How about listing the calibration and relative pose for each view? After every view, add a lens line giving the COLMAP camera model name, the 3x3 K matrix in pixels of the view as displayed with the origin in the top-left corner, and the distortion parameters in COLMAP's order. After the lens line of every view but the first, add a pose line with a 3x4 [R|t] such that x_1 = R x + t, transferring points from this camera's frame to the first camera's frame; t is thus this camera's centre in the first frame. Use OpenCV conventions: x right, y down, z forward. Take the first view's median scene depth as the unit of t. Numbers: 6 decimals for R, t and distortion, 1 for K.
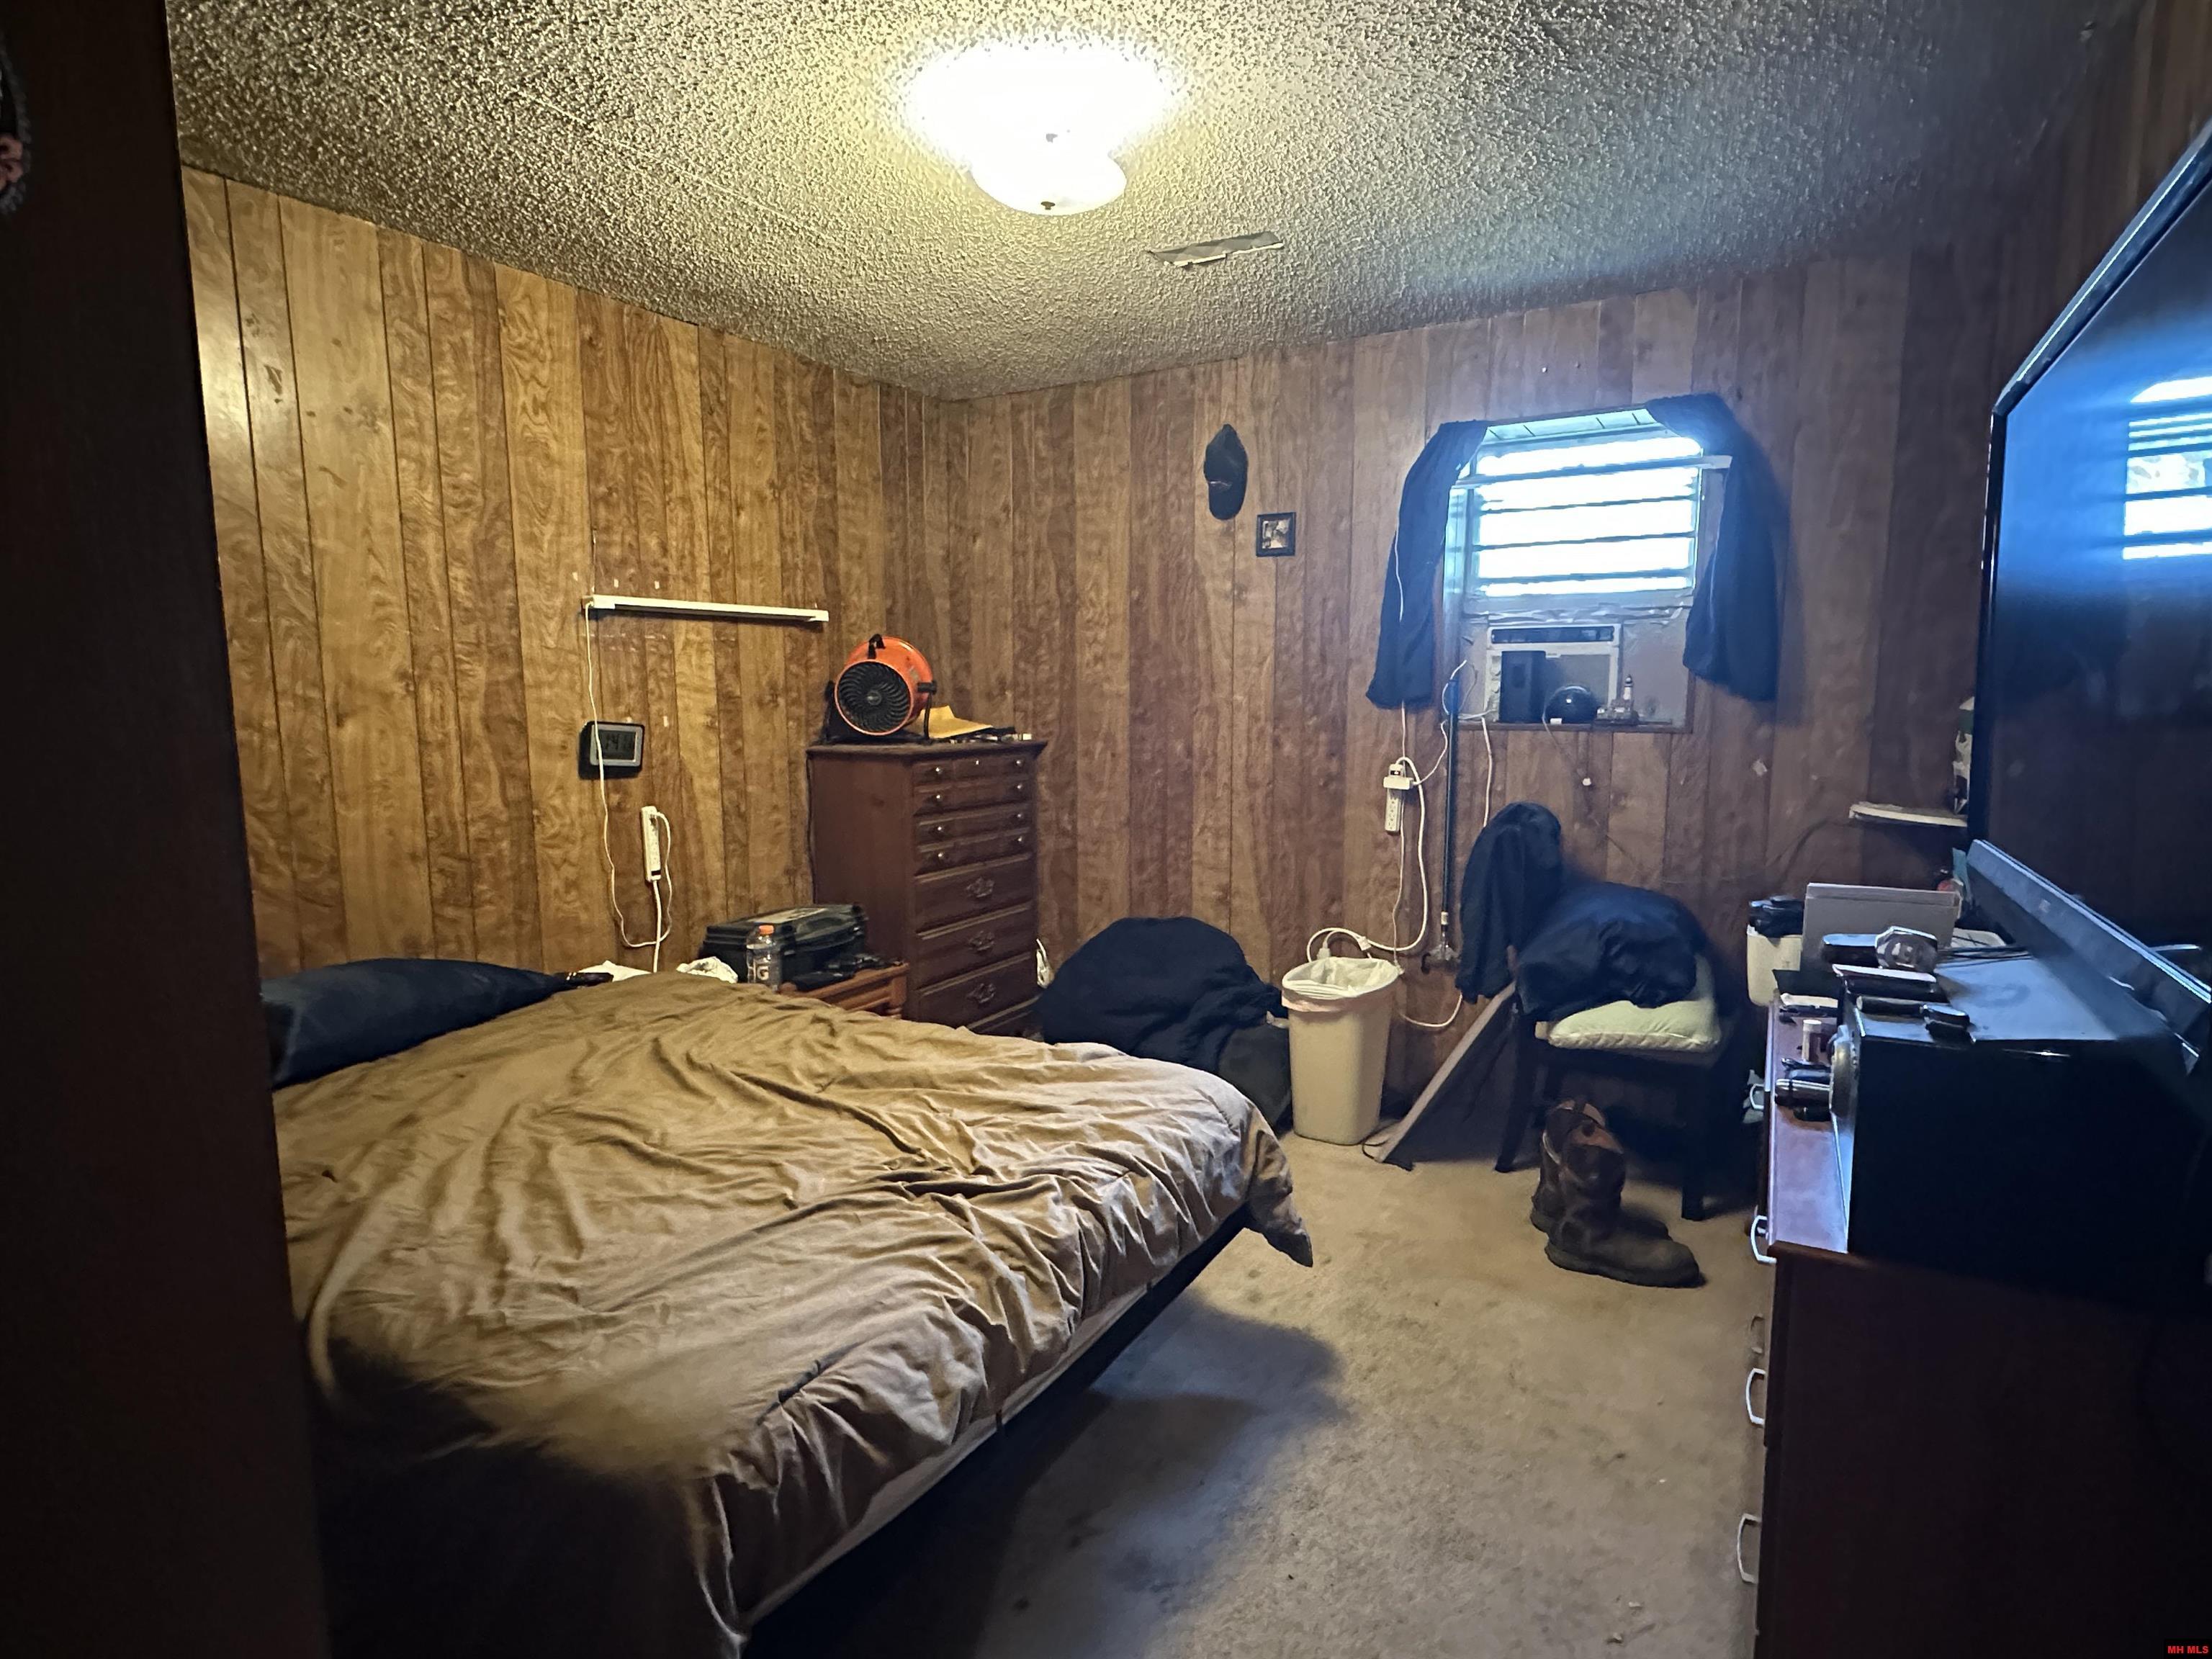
lens RADIAL K [[1152.9, 0, 1106.0], [0, 1152.9, 836.2], [0, 0, 1]] dist [0.001723, -0.000300]
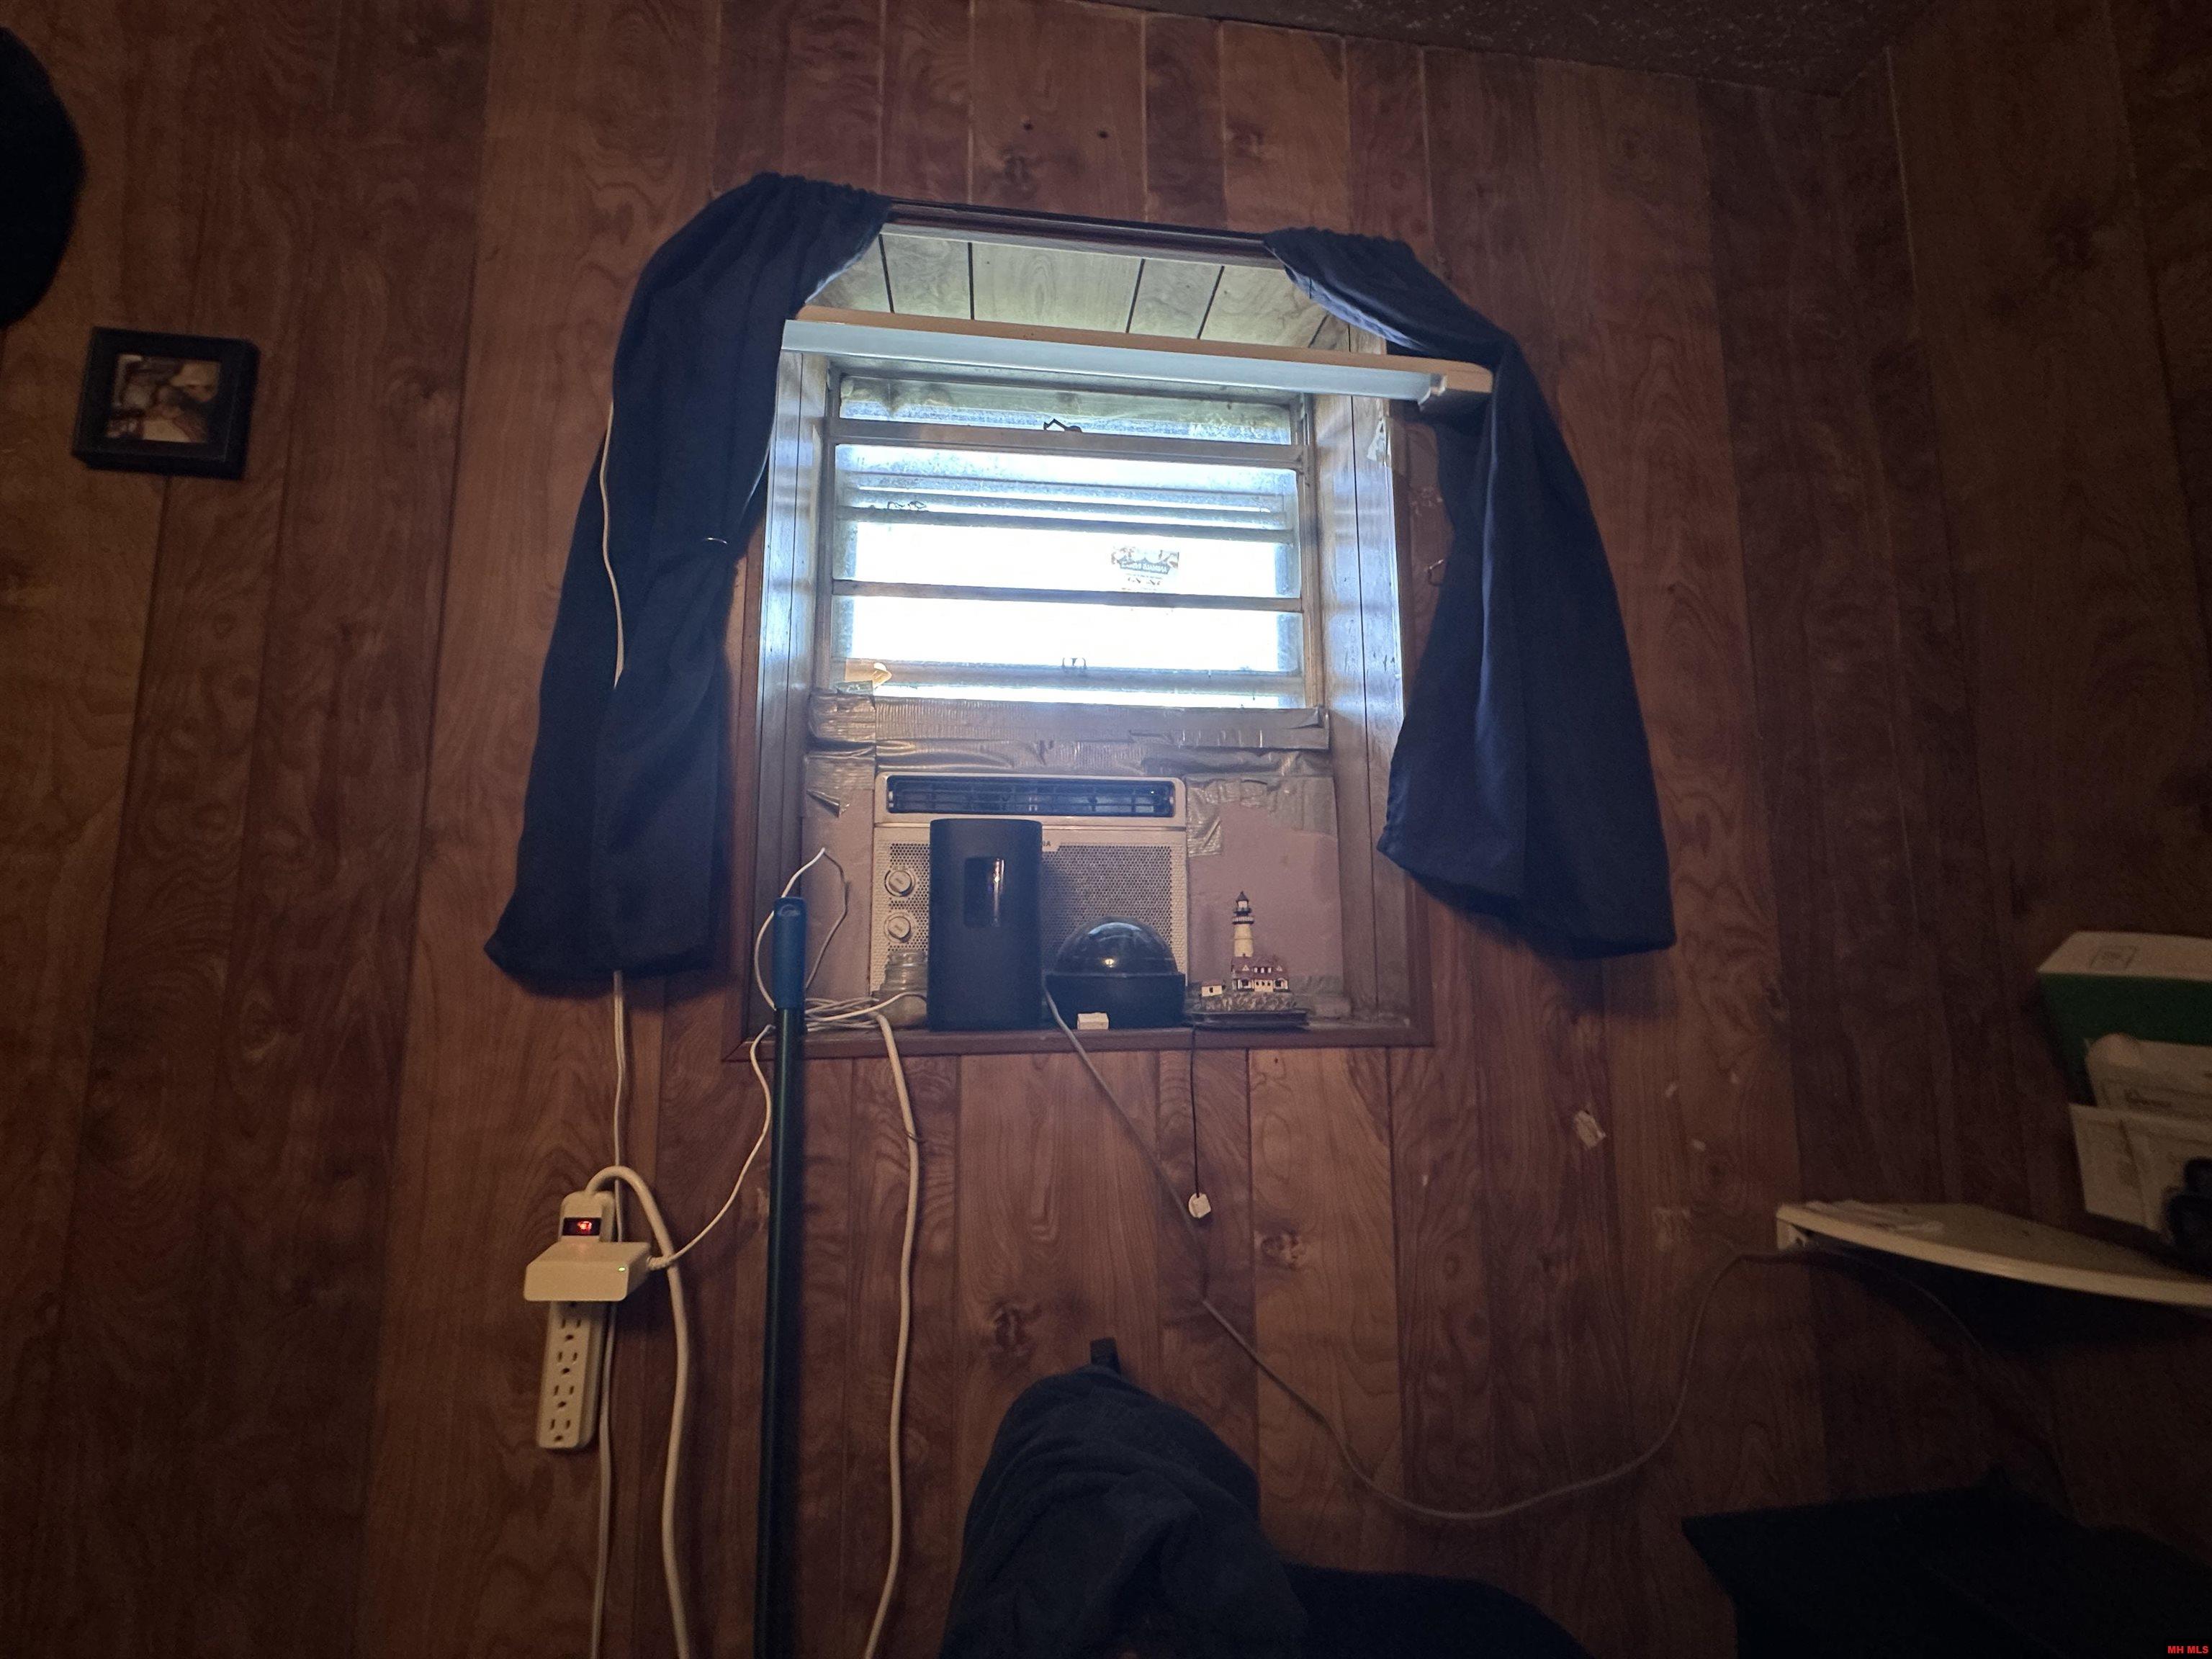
lens RADIAL K [[882.9, 0, 1099.4], [0, 882.9, 837.2], [0, 0, 1]] dist [0.000347, 0.000202]
pose [[0.791959, 0.069333, 0.606625, 0.142764], [0.081422, 0.972666, -0.217467, -0.060338], [-0.605121, 0.221617, 0.764666, 0.493222]]
